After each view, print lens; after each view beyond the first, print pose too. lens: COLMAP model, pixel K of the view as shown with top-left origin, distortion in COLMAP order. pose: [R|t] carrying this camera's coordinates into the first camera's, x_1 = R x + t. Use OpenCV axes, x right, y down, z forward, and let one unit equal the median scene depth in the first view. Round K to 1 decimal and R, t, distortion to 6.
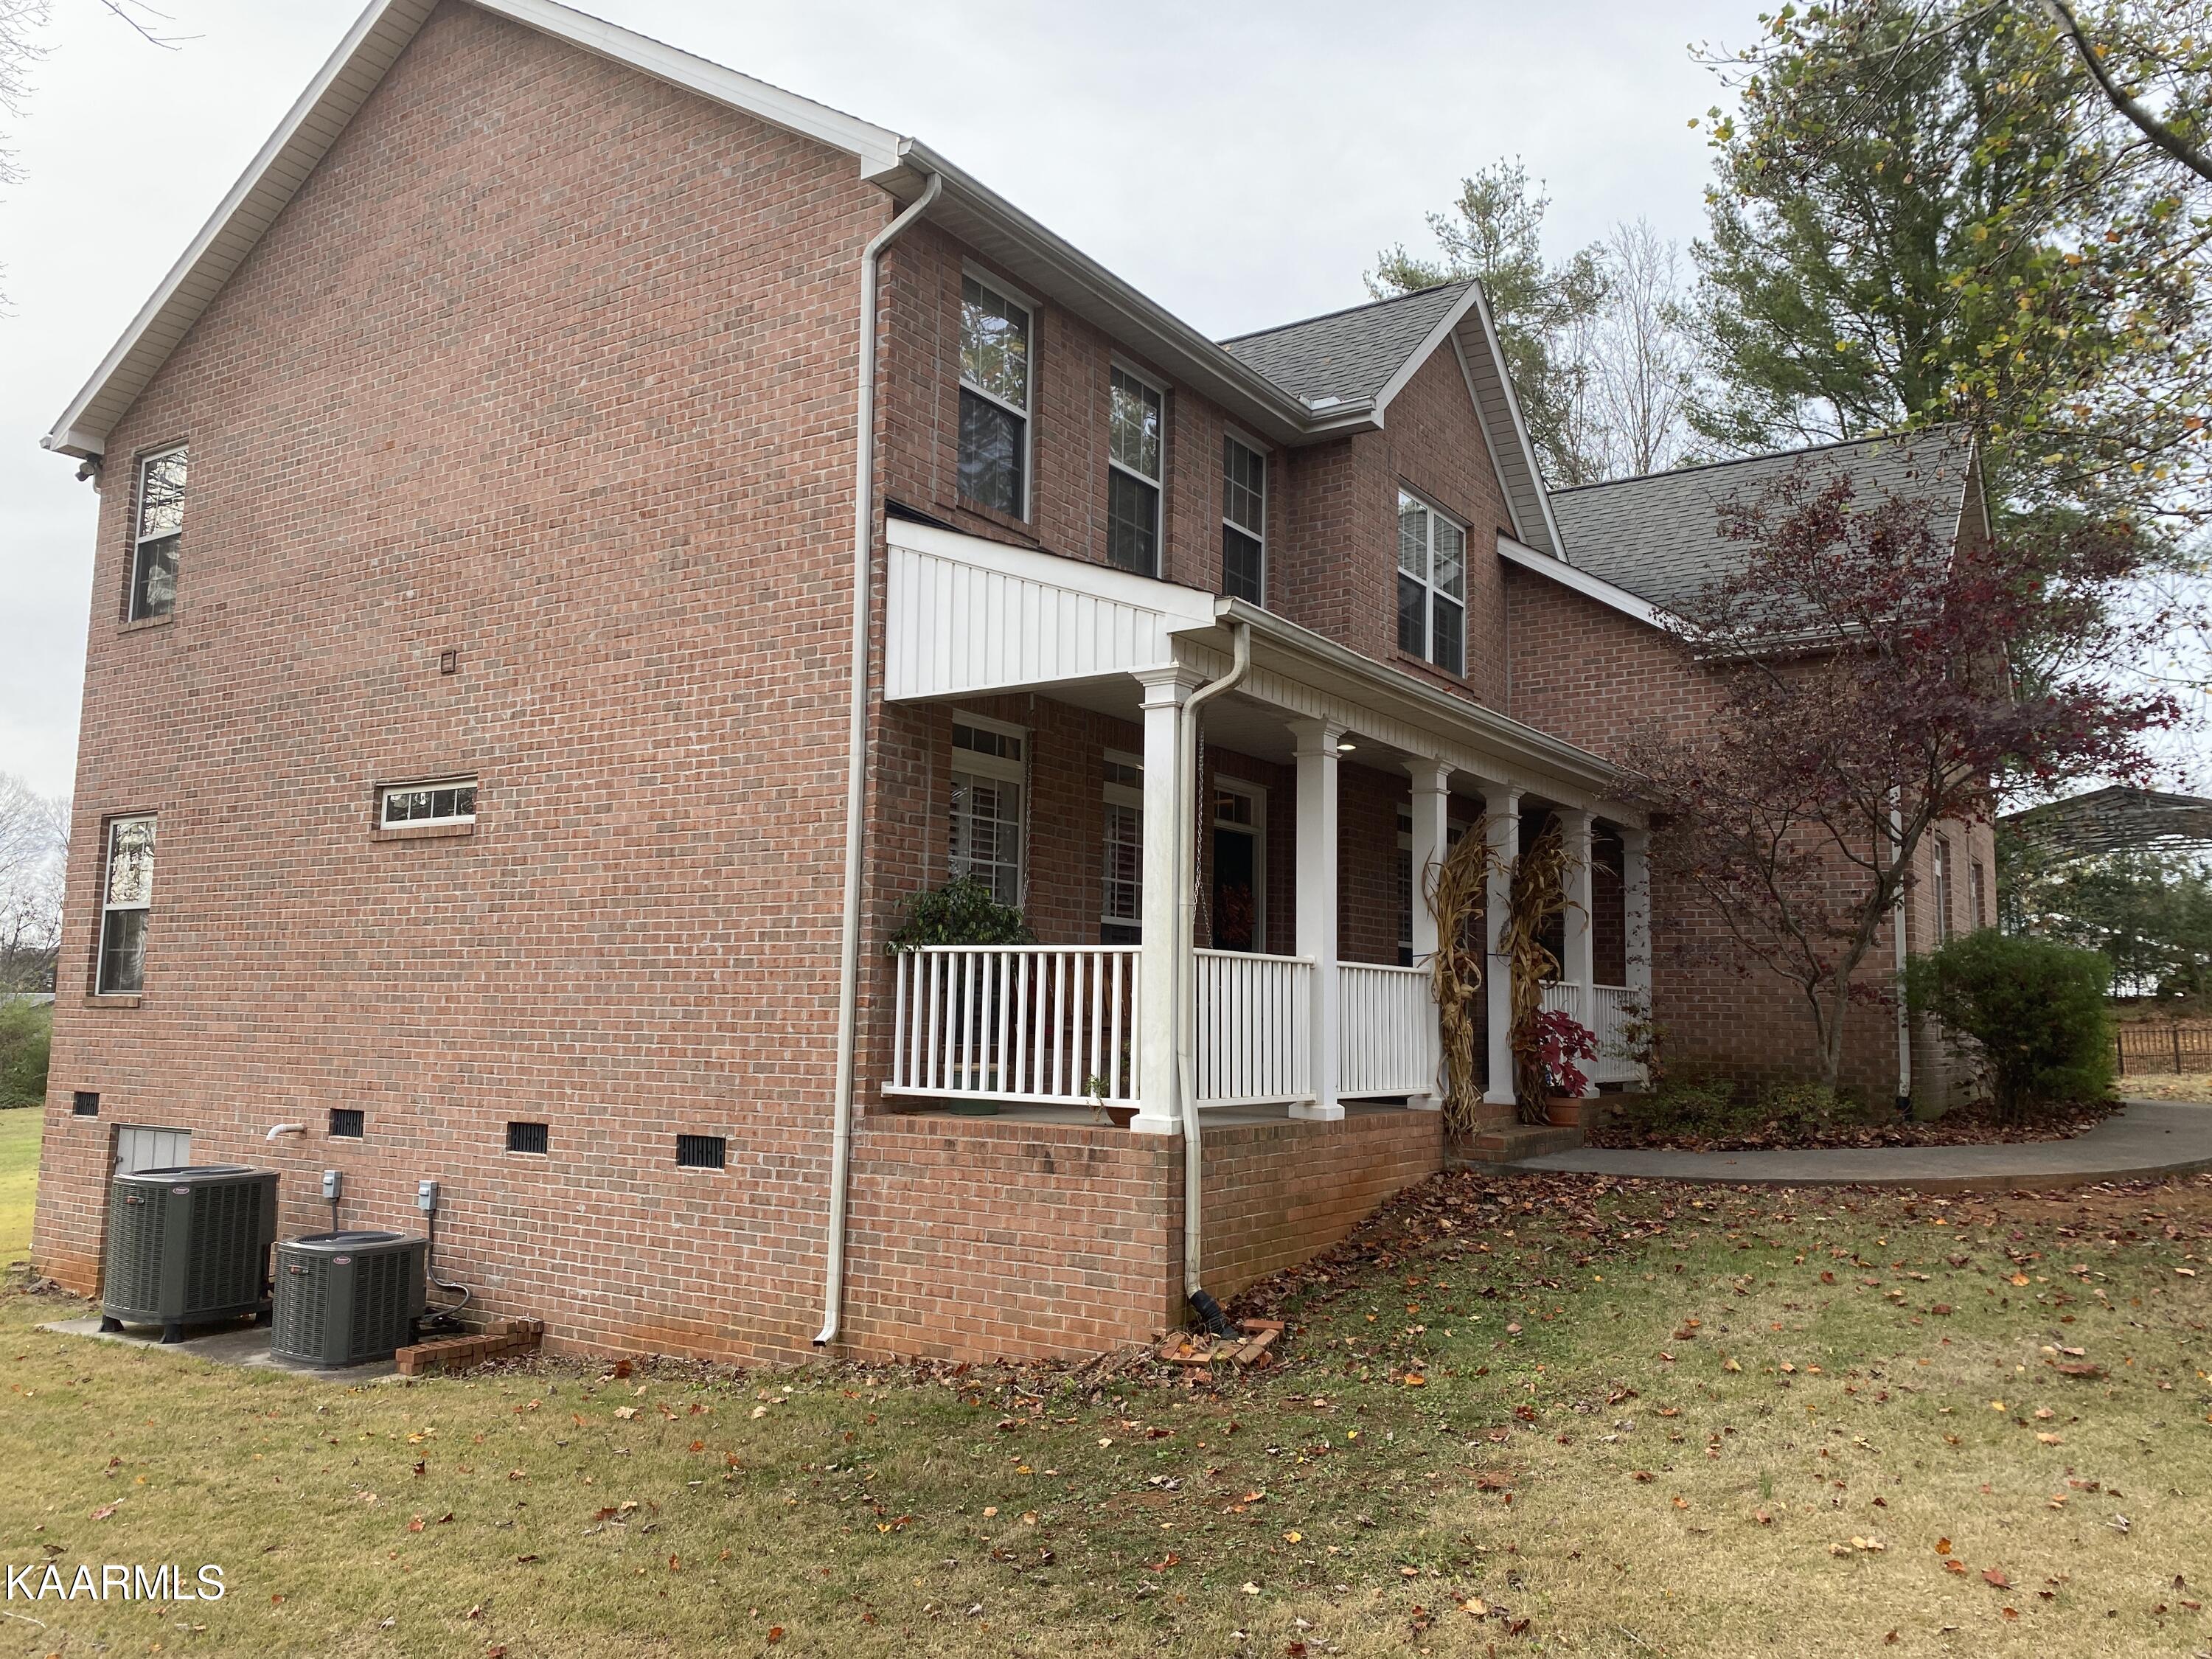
lens RADIAL K [[1696.2, 0, 1111.5], [0, 1696.2, 830.8], [0, 0, 1]] dist [0.038548, -0.042798]
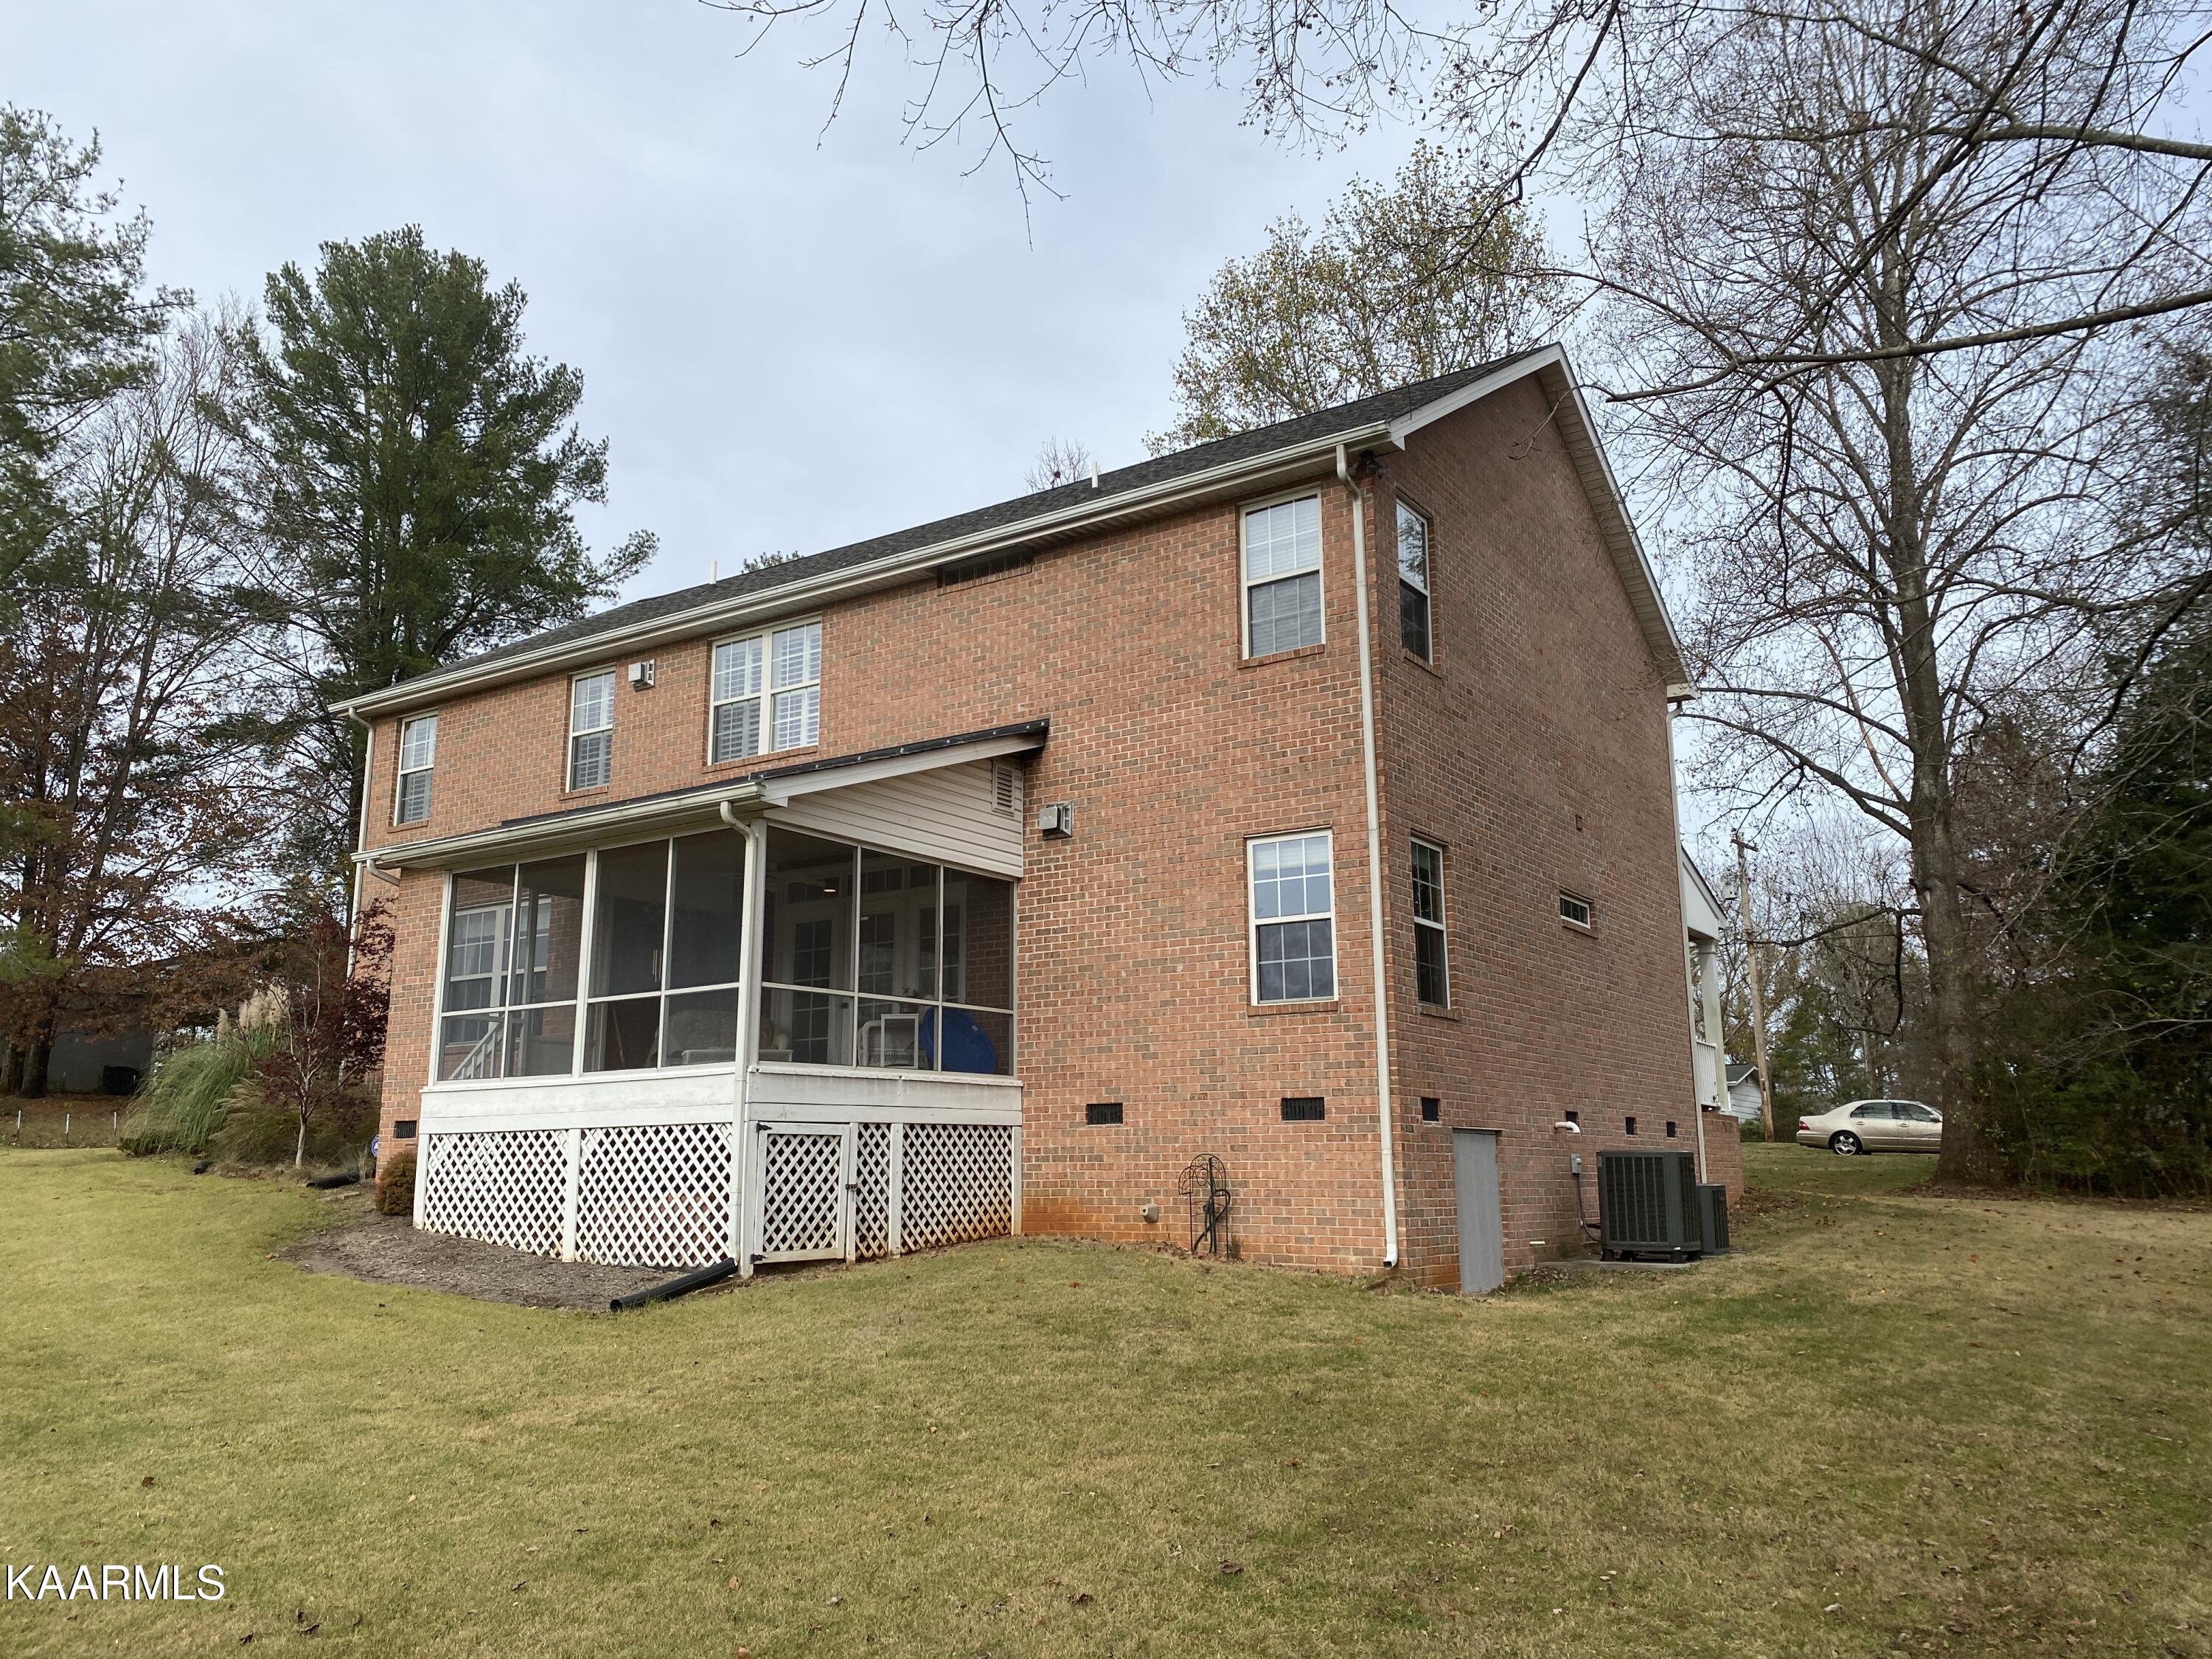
lens RADIAL K [[1696.2, 0, 1093.6], [0, 1696.2, 806.0], [0, 0, 1]] dist [0.038548, -0.042798]
pose [[0.005813, 0.194374, 0.980910, -1.936223], [-0.114420, 0.974614, -0.192448, 0.238452], [-0.993415, -0.111117, 0.027906, 1.409338]]
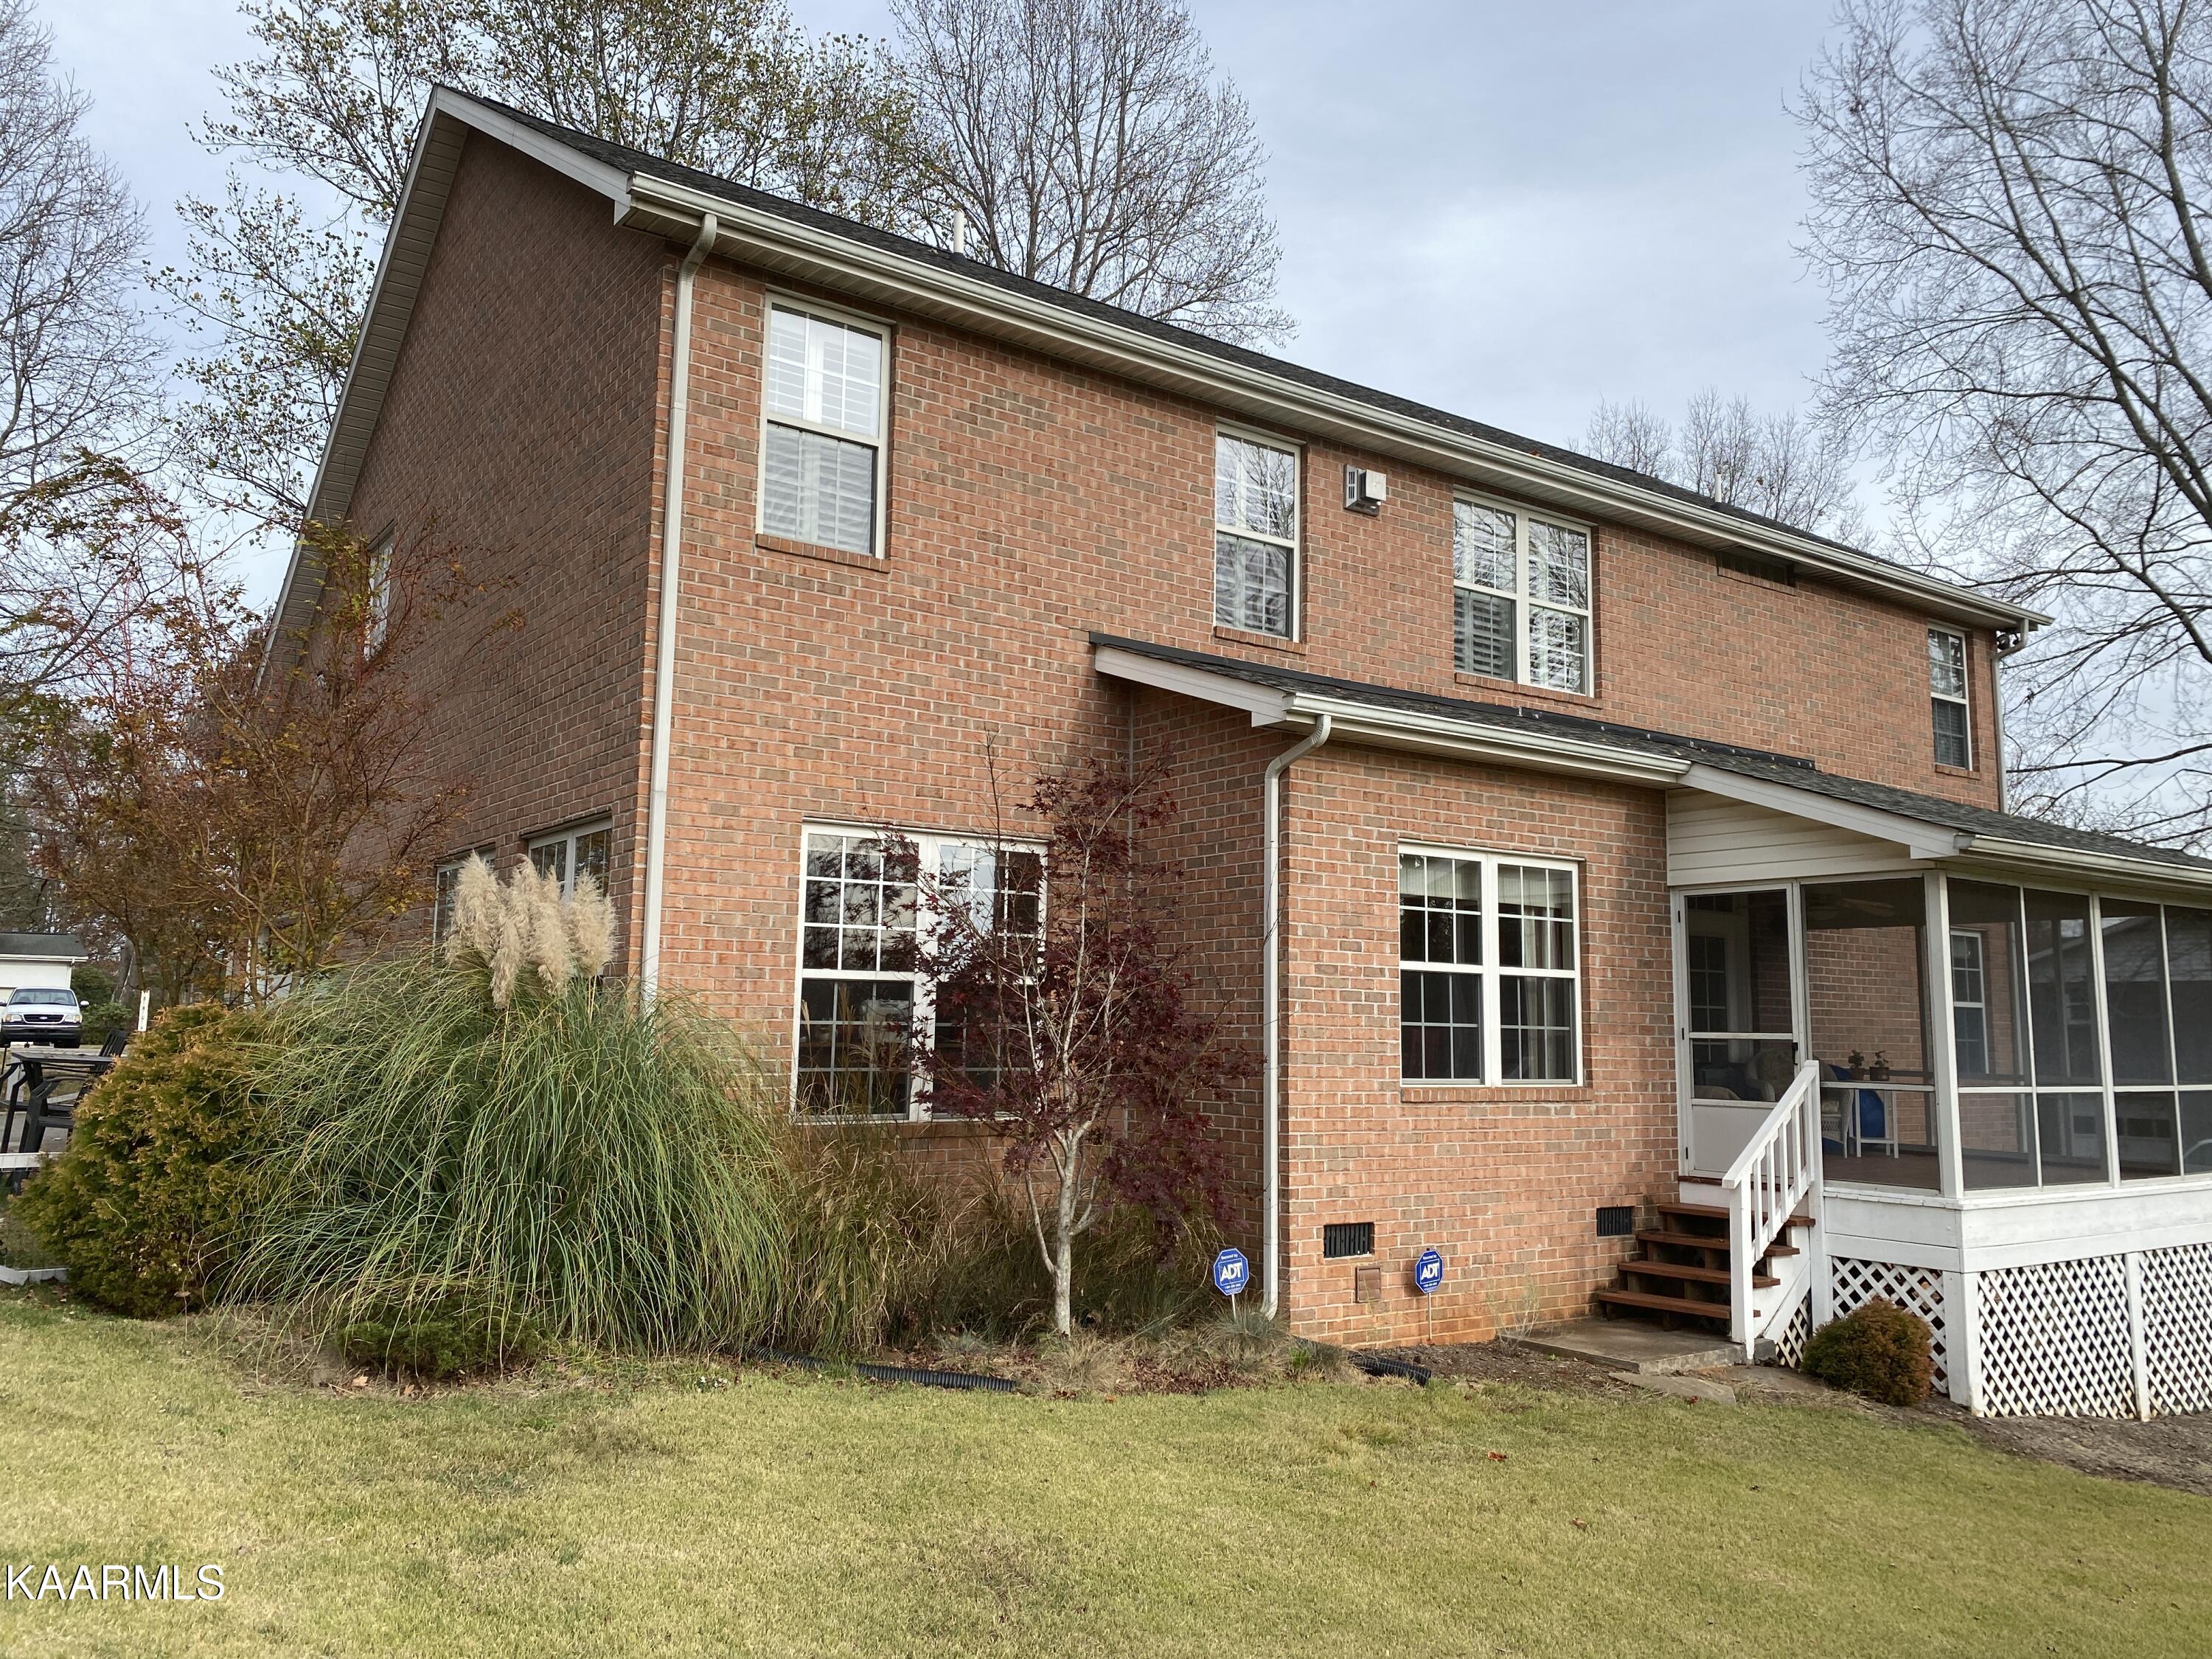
lens RADIAL K [[1696.2, 0, 1107.7], [0, 1696.2, 809.3], [0, 0, 1]] dist [0.038548, -0.042798]
pose [[-0.934449, 0.013689, 0.355834, -0.540650], [-0.076495, 0.968217, -0.238129, 0.301856], [-0.347784, -0.249739, -0.903702, 2.889199]]
